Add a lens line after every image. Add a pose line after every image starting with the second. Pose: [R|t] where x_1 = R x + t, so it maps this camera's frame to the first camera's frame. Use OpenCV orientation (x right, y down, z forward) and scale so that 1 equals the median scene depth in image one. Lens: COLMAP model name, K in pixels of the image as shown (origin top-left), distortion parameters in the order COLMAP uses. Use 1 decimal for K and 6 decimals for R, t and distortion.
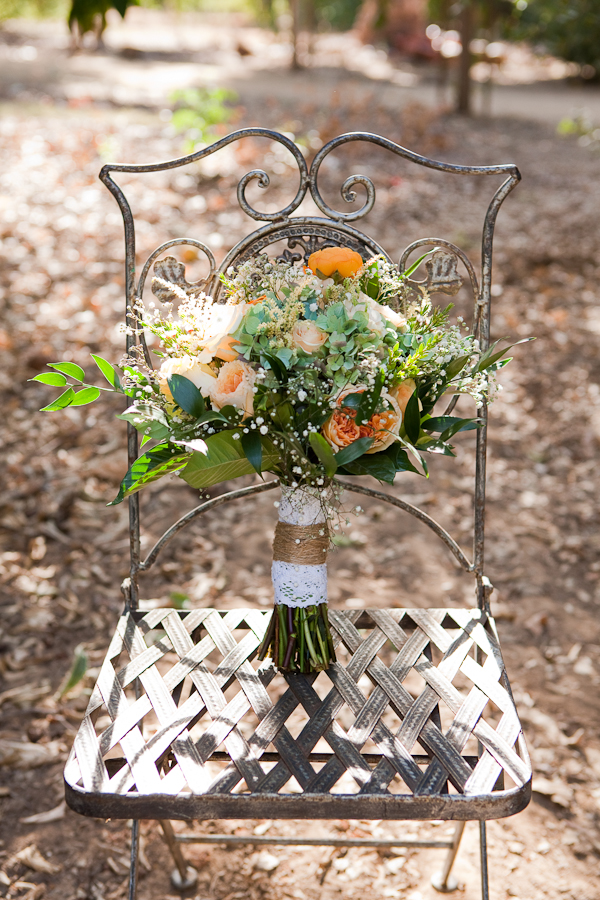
lens RADIAL K [[1297.6, 0, 300.9], [0, 1297.6, 447.8], [0, 0, 1]] dist [0.009191, 0.000000]
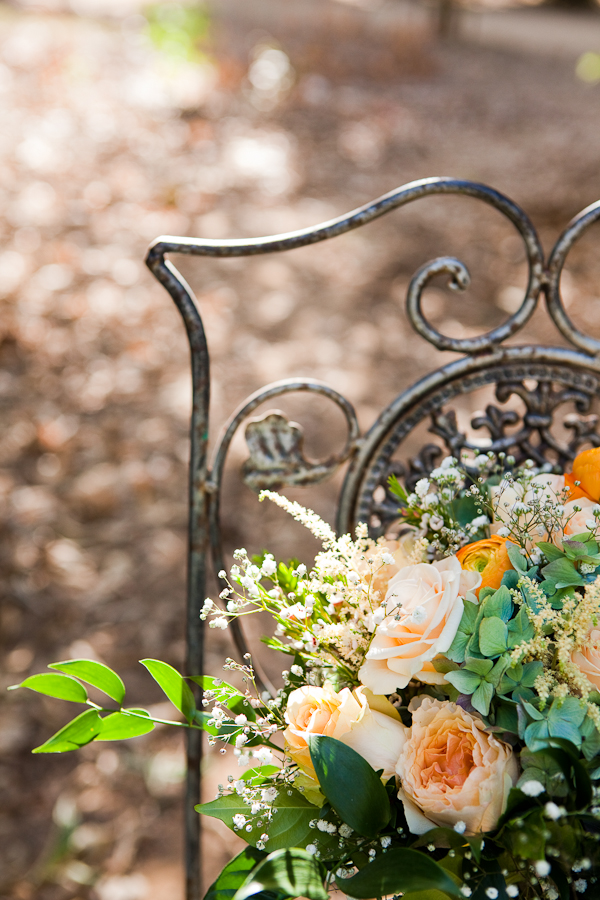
lens RADIAL K [[1297.6, 0, 302.3], [0, 1297.6, 450.4], [0, 0, 1]] dist [0.009191, 0.000000]
pose [[0.999390, 0.016065, 0.031011, -0.107002], [-0.018032, 0.997773, 0.064219, -0.168101], [-0.029911, -0.064739, 0.997454, 0.469627]]
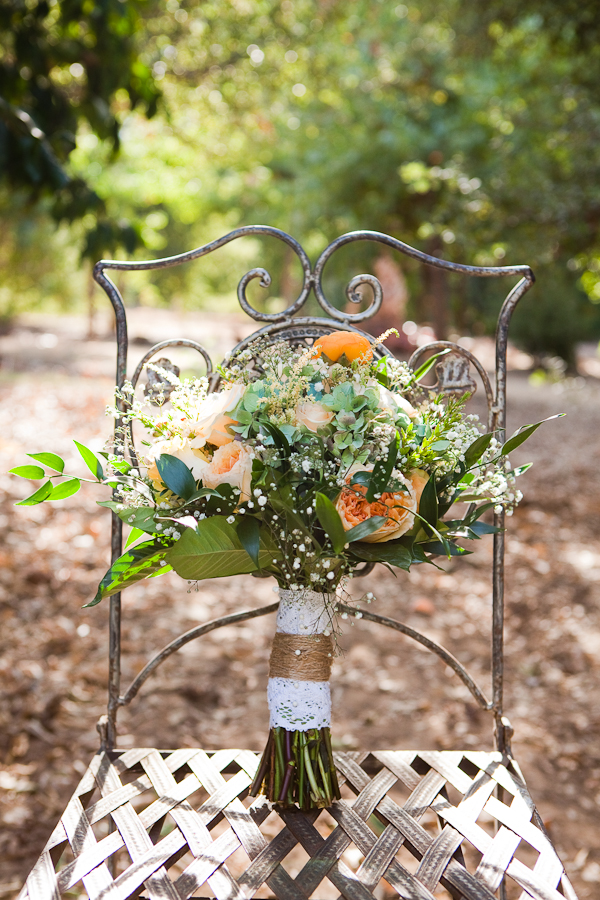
lens RADIAL K [[1207.5, 0, 297.0], [0, 1207.5, 450.1], [0, 0, 1]] dist [0.002606, 0.000000]
pose [[0.999903, 0.012909, 0.005242, -0.008387], [-0.011551, 0.978440, -0.206207, 0.098343], [-0.007791, 0.206127, 0.978494, 0.158161]]
